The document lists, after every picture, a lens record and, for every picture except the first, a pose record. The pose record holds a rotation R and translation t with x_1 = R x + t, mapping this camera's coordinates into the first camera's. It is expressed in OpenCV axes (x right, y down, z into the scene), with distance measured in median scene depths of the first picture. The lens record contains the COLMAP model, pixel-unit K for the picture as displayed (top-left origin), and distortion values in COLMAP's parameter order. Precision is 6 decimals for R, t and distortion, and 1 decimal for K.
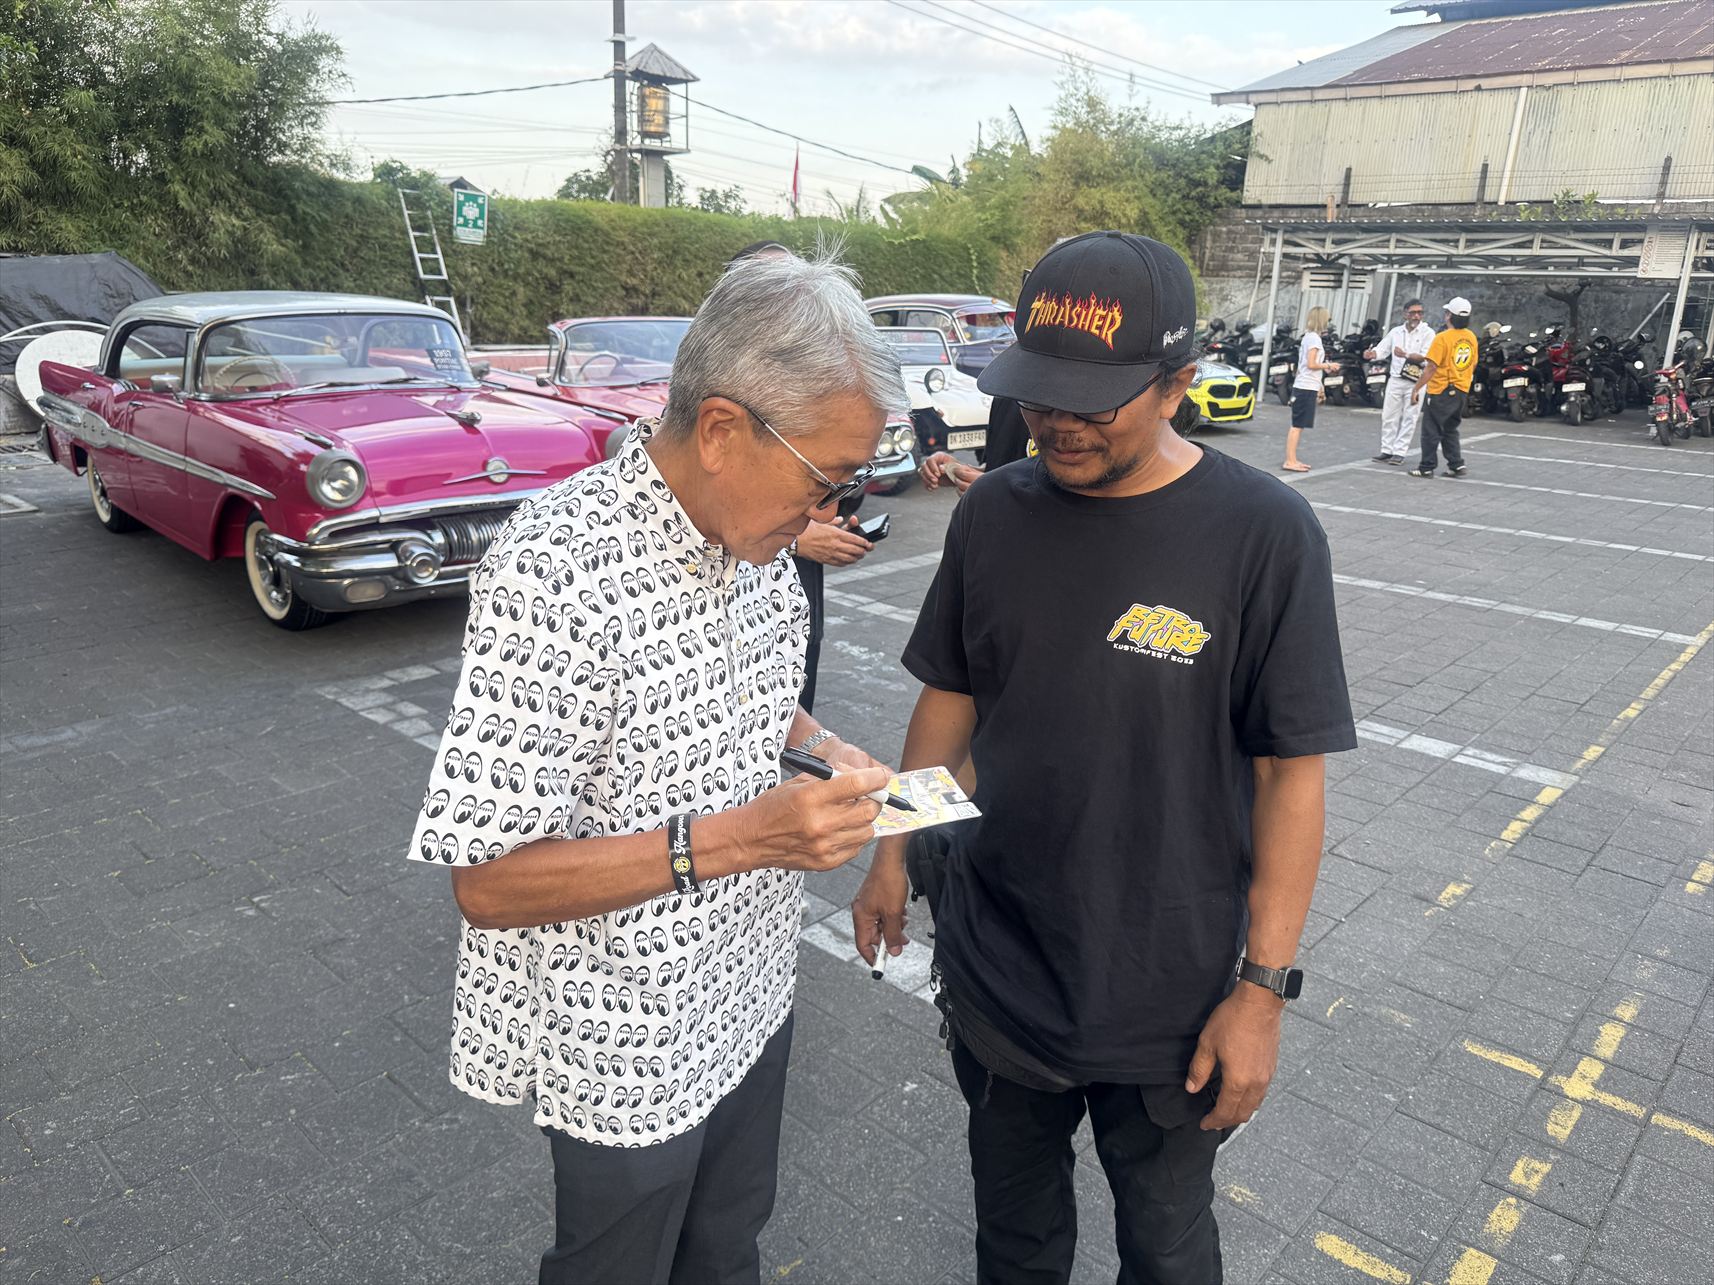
lens RADIAL K [[1214.3, 0, 857.8], [0, 1214.3, 648.2], [0, 0, 1]] dist [-0.002950, -0.021405]
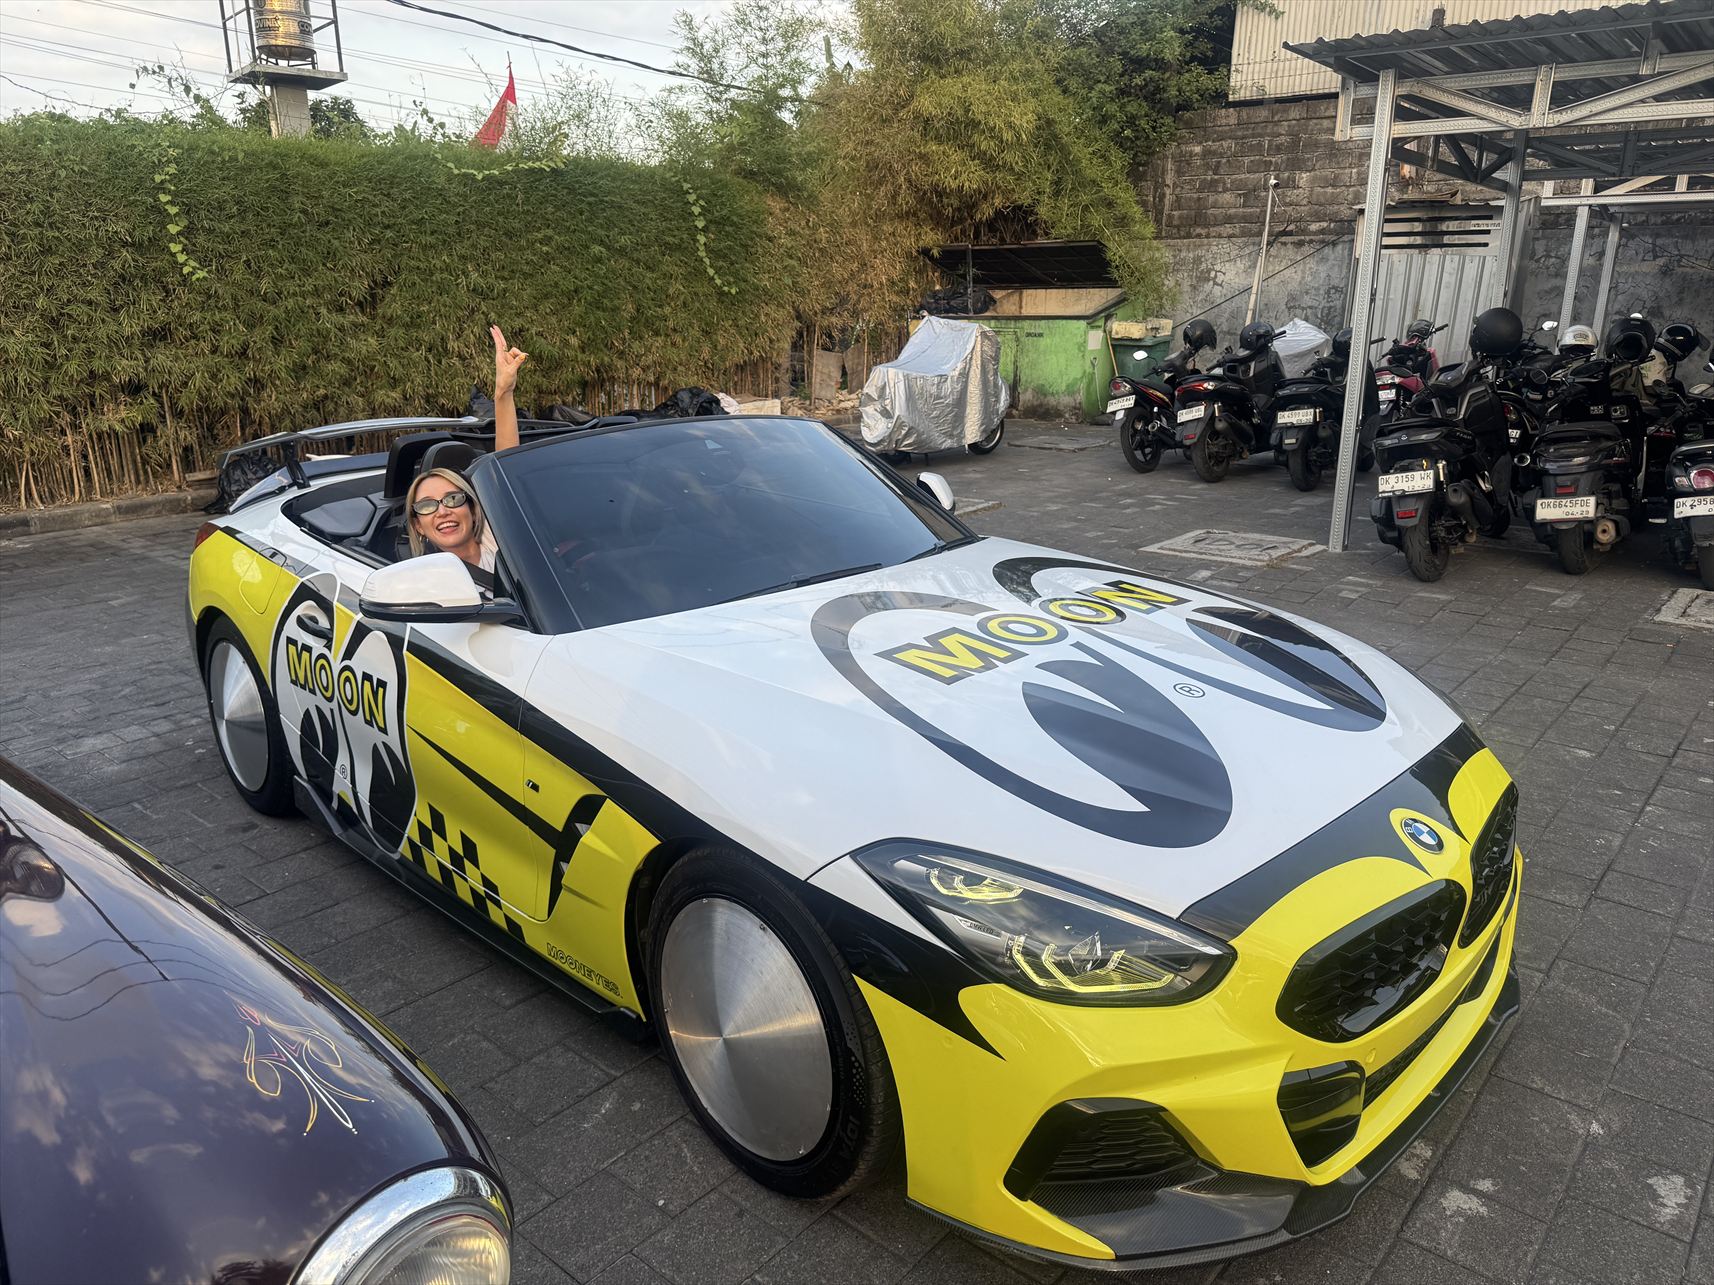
lens RADIAL K [[1214.3, 0, 858.2], [0, 1214.3, 644.5], [0, 0, 1]] dist [-0.002950, -0.021405]
pose [[0.998725, -0.044454, 0.023919, 0.480712], [0.044366, 0.999007, 0.004171, -0.500435], [-0.024081, -0.003104, 0.999705, 1.730897]]
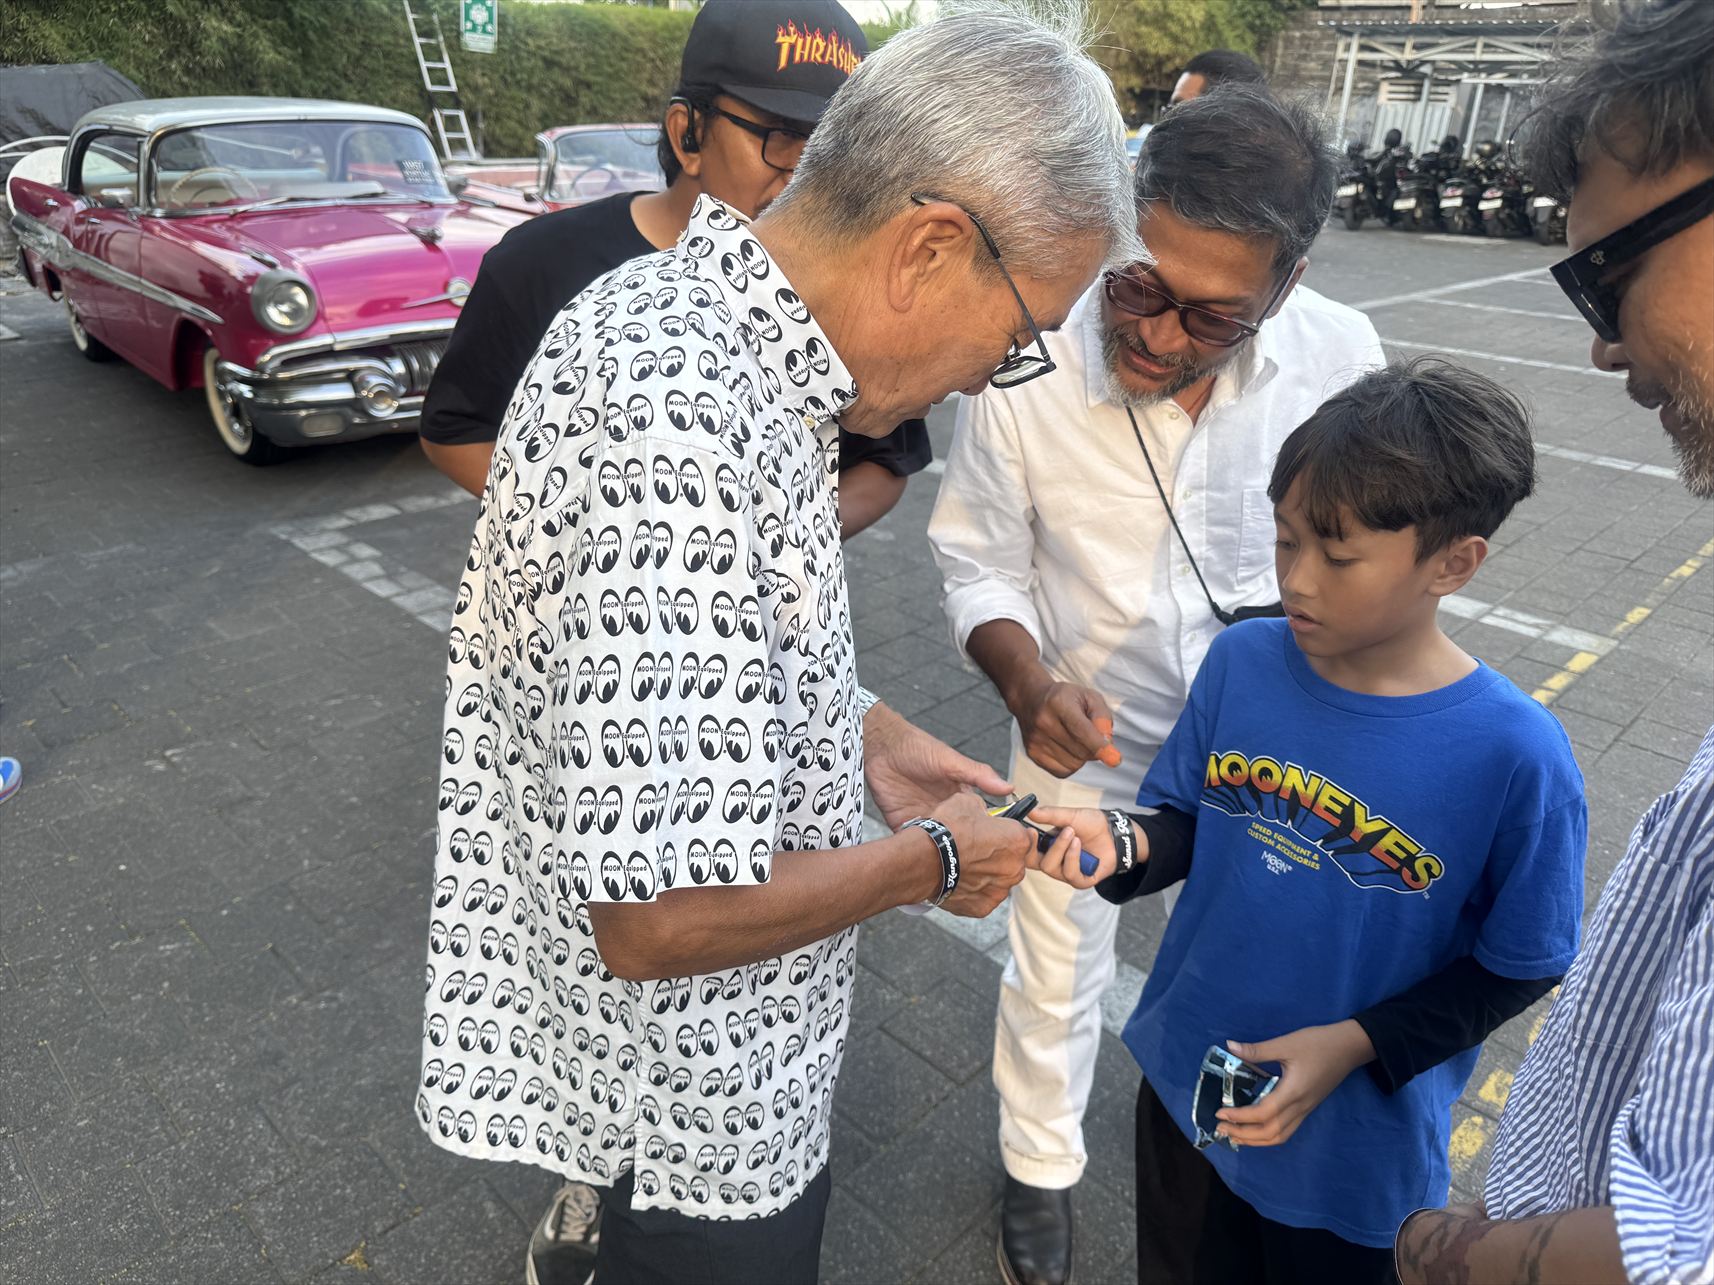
lens RADIAL K [[1214.3, 0, 848.5], [0, 1214.3, 653.7], [0, 0, 1]] dist [-0.002950, -0.021405]
pose [[0.998937, 0.016320, -0.043106, 0.030650], [-0.010290, 0.990578, 0.136562, -0.002028], [0.044929, -0.135974, 0.989693, 0.038176]]
